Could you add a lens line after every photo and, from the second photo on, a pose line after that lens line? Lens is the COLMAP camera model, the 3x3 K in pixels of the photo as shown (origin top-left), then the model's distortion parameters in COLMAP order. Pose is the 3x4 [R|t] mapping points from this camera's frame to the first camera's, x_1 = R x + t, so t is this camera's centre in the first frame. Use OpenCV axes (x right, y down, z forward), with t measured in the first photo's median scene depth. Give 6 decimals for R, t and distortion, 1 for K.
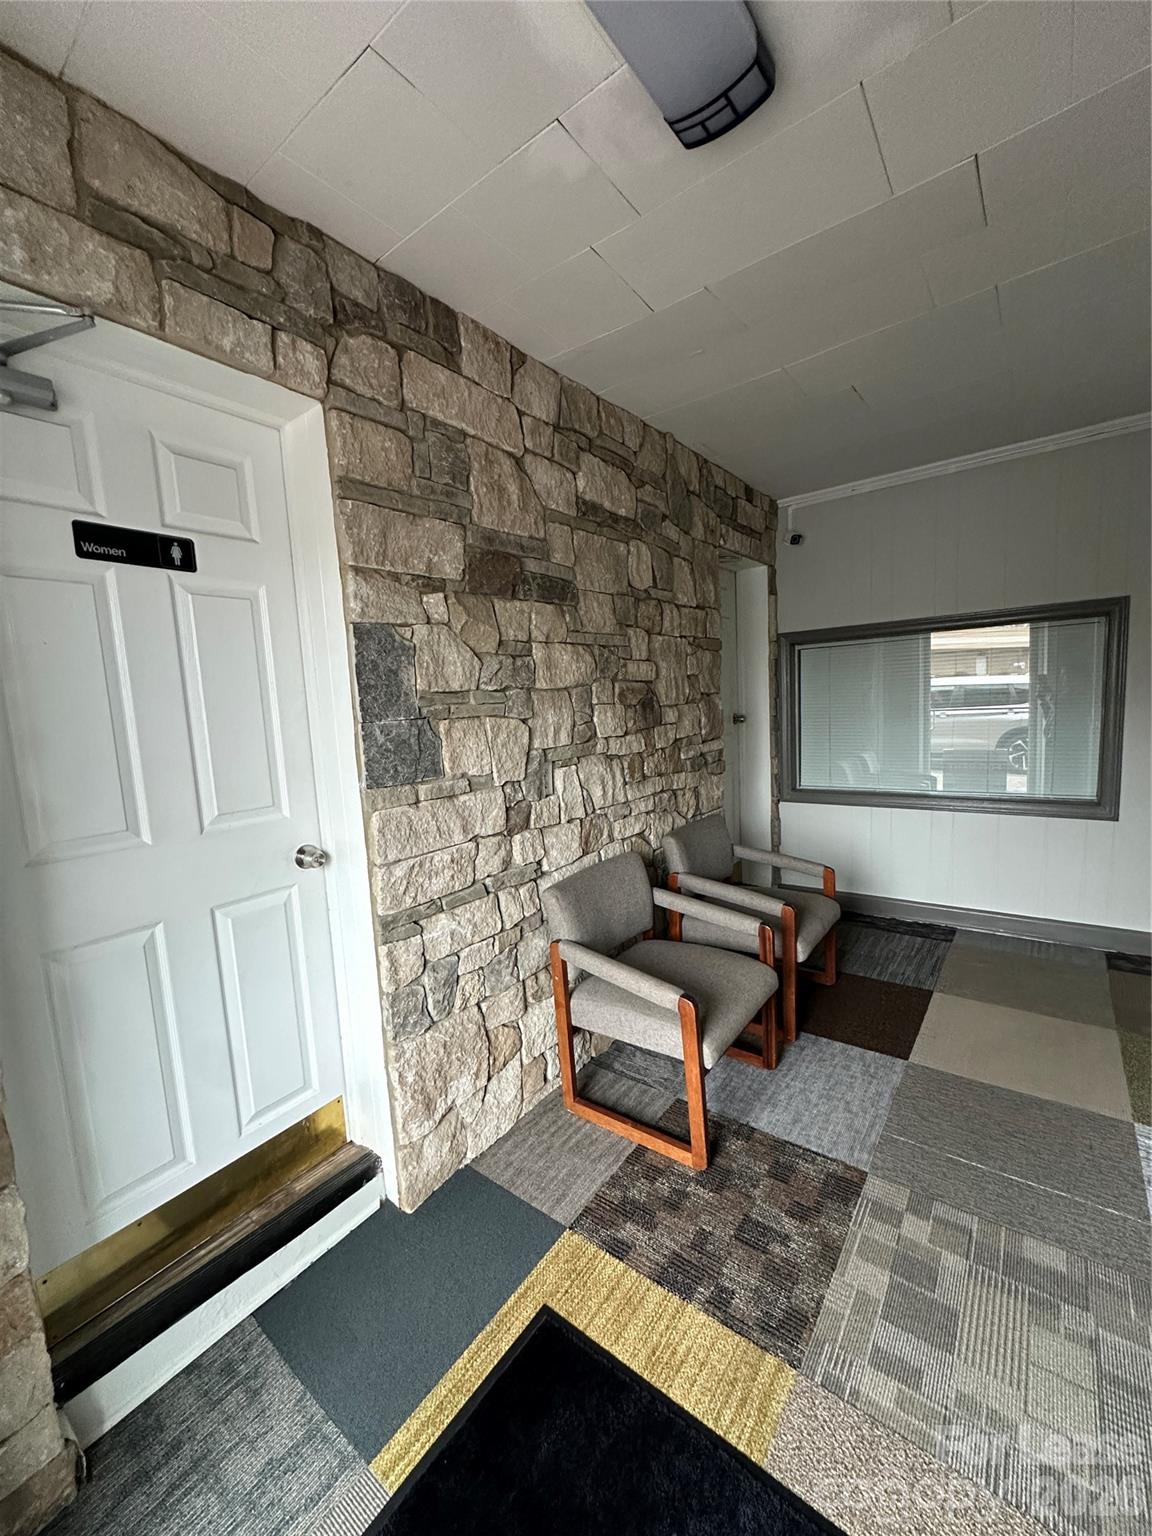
lens RADIAL K [[619.0, 0, 577.0], [0, 619.0, 774.3], [0, 0, 1]] dist [-0.003371, 0.000554]
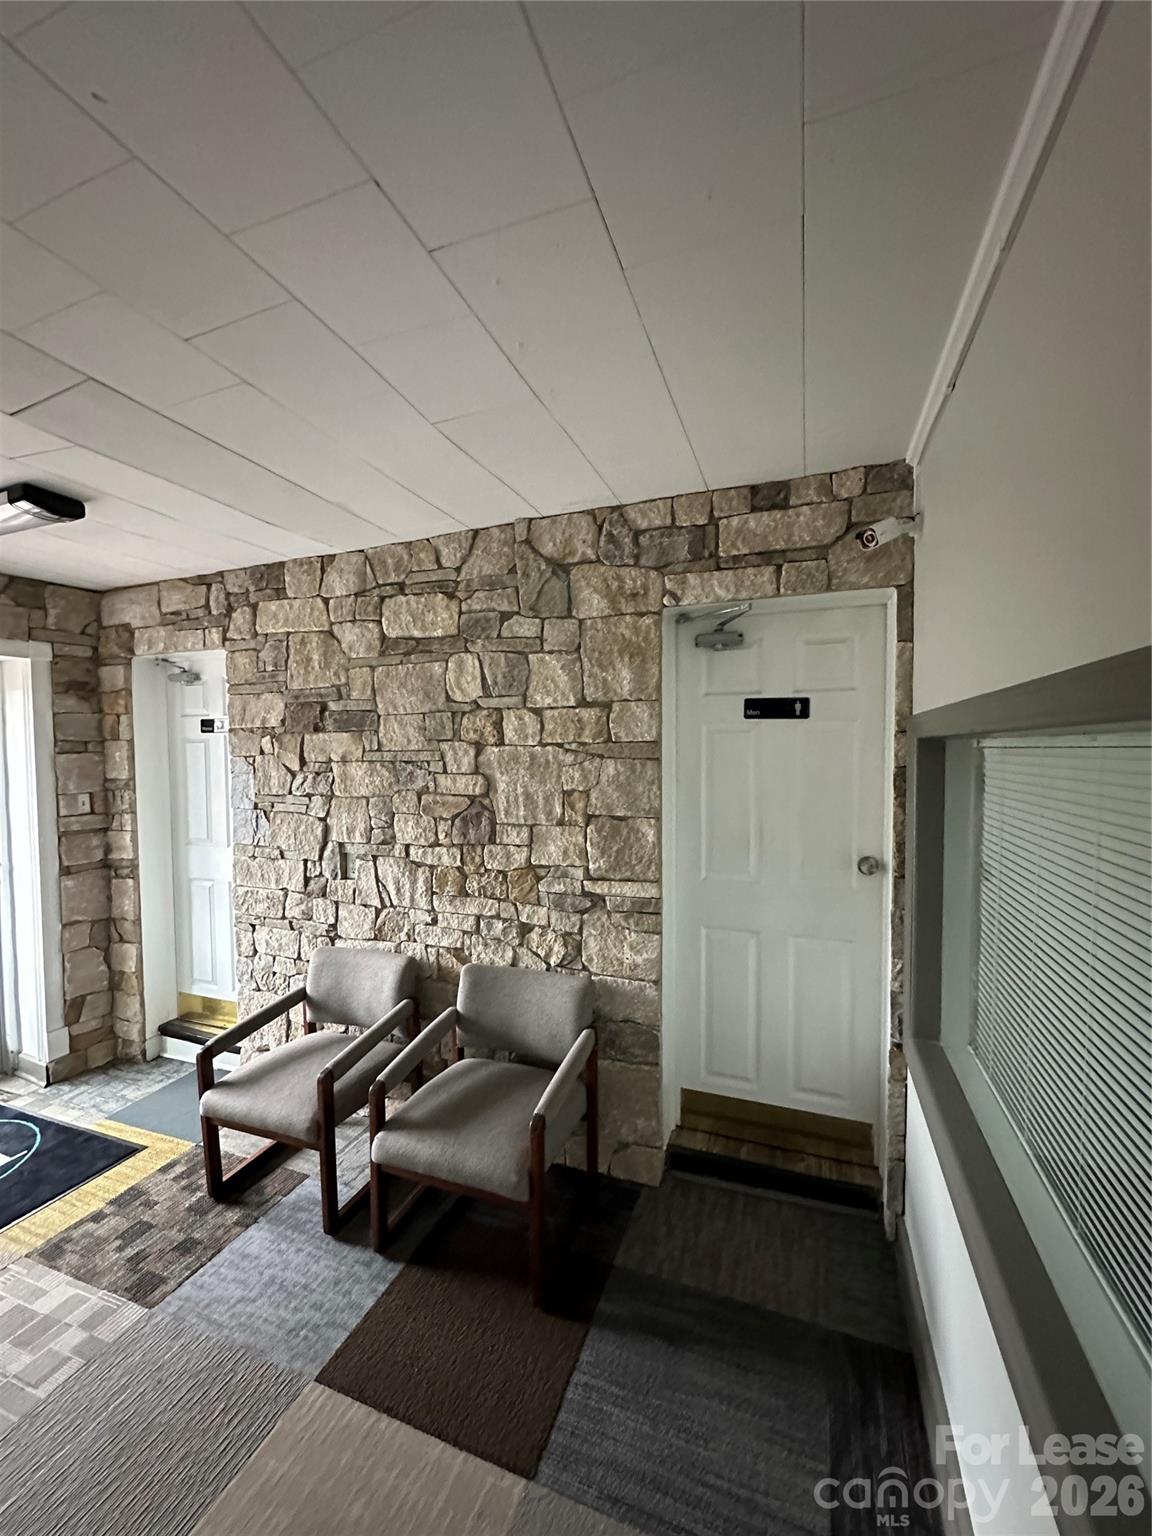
lens RADIAL K [[619.0, 0, 575.0], [0, 619.0, 773.4], [0, 0, 1]] dist [-0.003371, 0.000554]
pose [[0.272929, 0.087908, -0.958009, 1.348619], [-0.122112, 0.990927, 0.056139, -0.325335], [0.954253, 0.101663, 0.281187, 1.116812]]
